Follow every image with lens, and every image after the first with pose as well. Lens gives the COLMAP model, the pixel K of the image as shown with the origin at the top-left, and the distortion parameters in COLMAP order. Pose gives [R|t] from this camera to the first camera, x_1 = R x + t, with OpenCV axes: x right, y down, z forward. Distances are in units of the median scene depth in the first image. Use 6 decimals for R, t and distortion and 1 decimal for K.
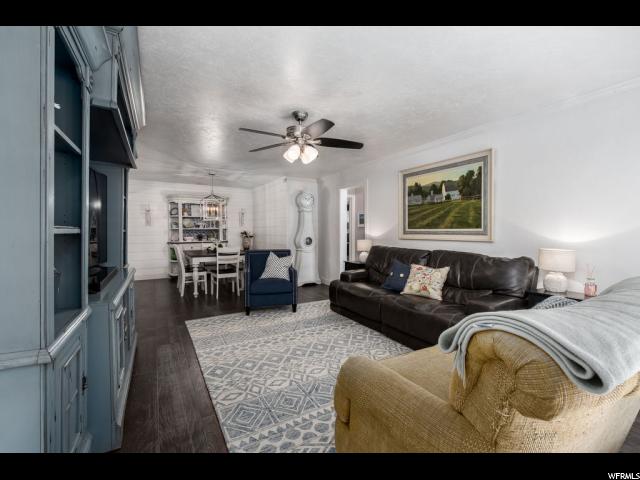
lens RADIAL K [[291.0, 0, 322.5], [0, 291.0, 233.8], [0, 0, 1]] dist [0.000355, -0.000186]
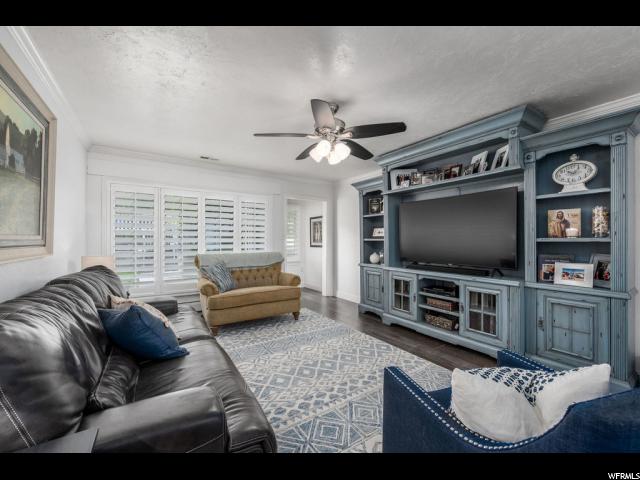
lens RADIAL K [[273.6, 0, 319.8], [0, 273.6, 239.3], [0, 0, 1]] dist [-0.000109, -0.000013]
pose [[-0.998849, -0.002087, -0.047928, -0.008325], [-0.002336, 0.999984, 0.005143, -0.016373], [0.047917, 0.005249, -0.998838, 1.862589]]
